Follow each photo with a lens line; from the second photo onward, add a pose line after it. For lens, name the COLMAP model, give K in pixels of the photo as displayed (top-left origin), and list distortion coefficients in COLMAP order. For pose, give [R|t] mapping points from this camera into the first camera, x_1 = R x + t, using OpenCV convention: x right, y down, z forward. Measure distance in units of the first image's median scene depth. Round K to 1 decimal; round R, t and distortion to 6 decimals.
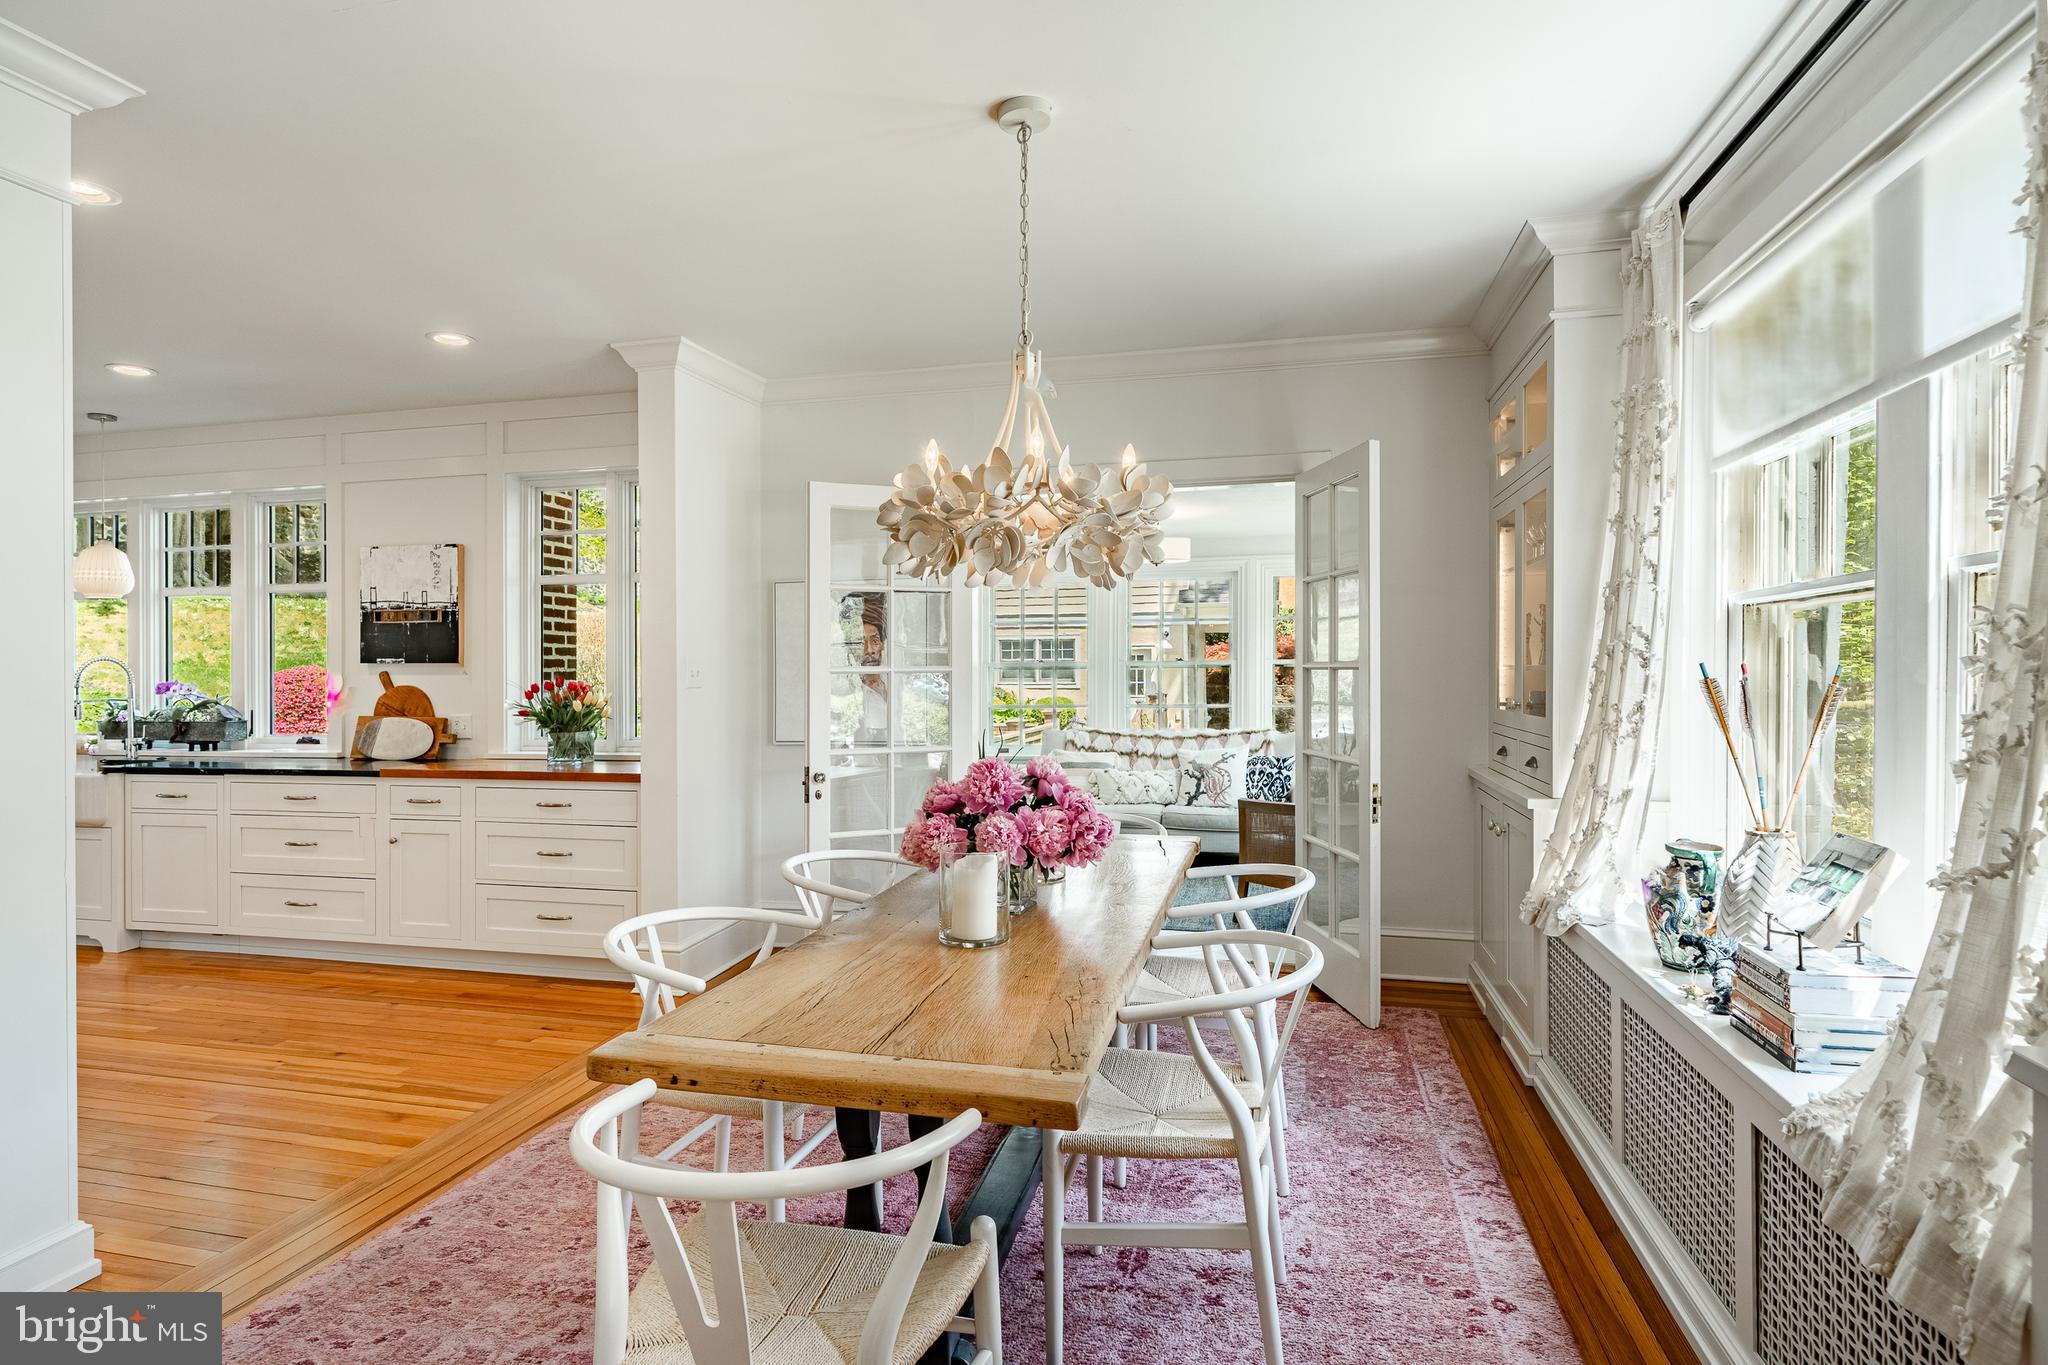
lens RADIAL K [[1083.1, 0, 1019.8], [0, 1083.1, 687.3], [0, 0, 1]] dist [-0.005965, 0.000637]
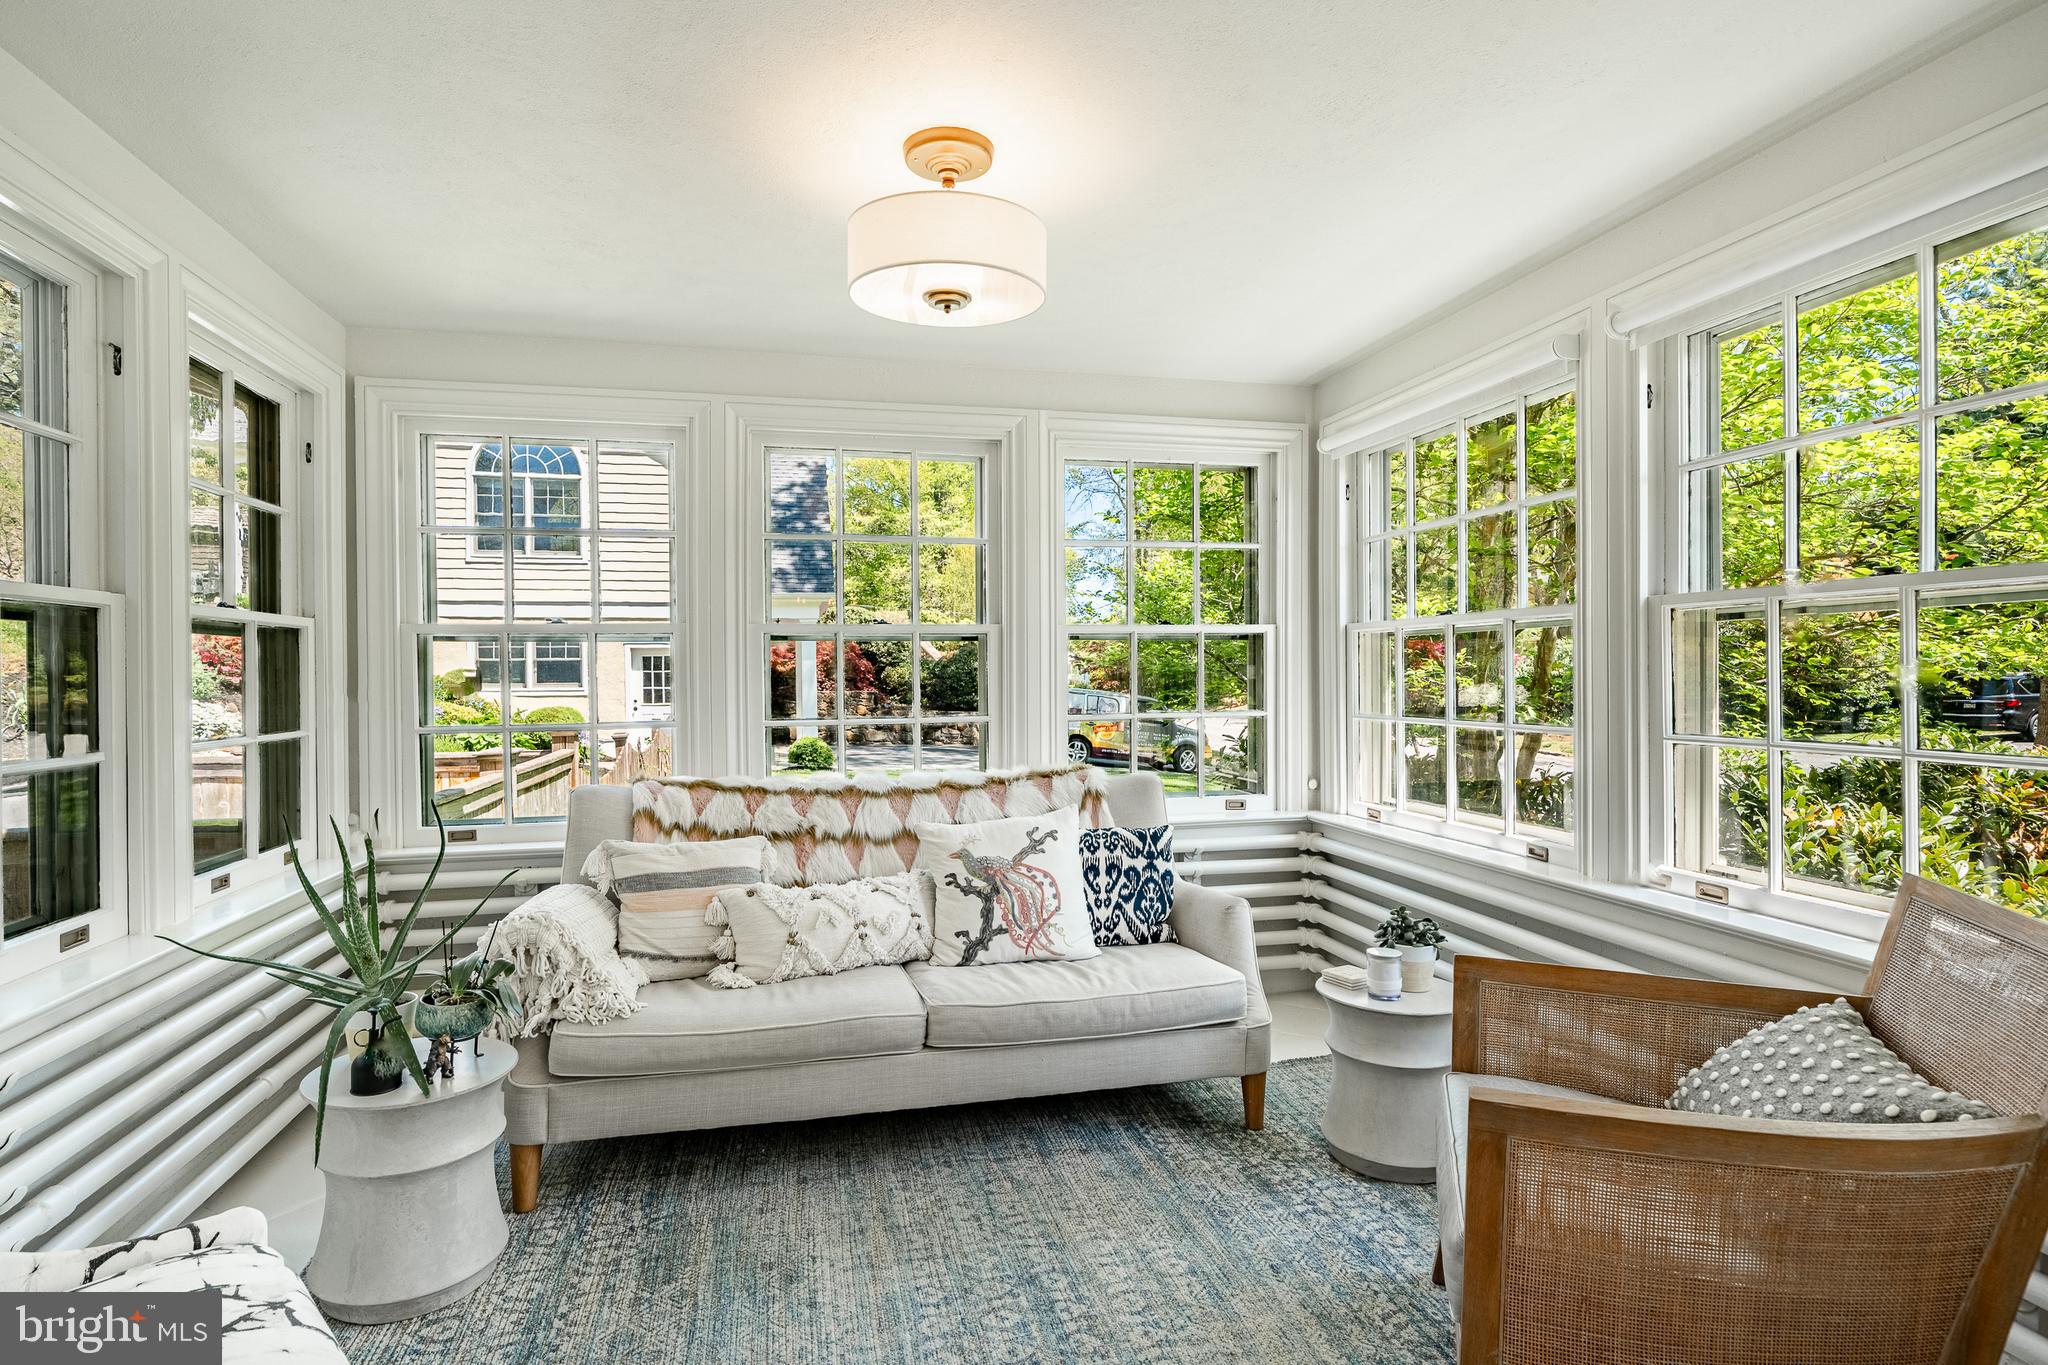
lens RADIAL K [[1045.6, 0, 1015.1], [0, 1045.6, 681.3], [0, 0, 1]] dist [0.002912, 0.000672]
pose [[0.898217, -0.005124, 0.439523, -0.000295], [0.009657, 0.999921, -0.008077, 0.005305], [-0.439447, 0.011500, 0.898195, 0.627891]]
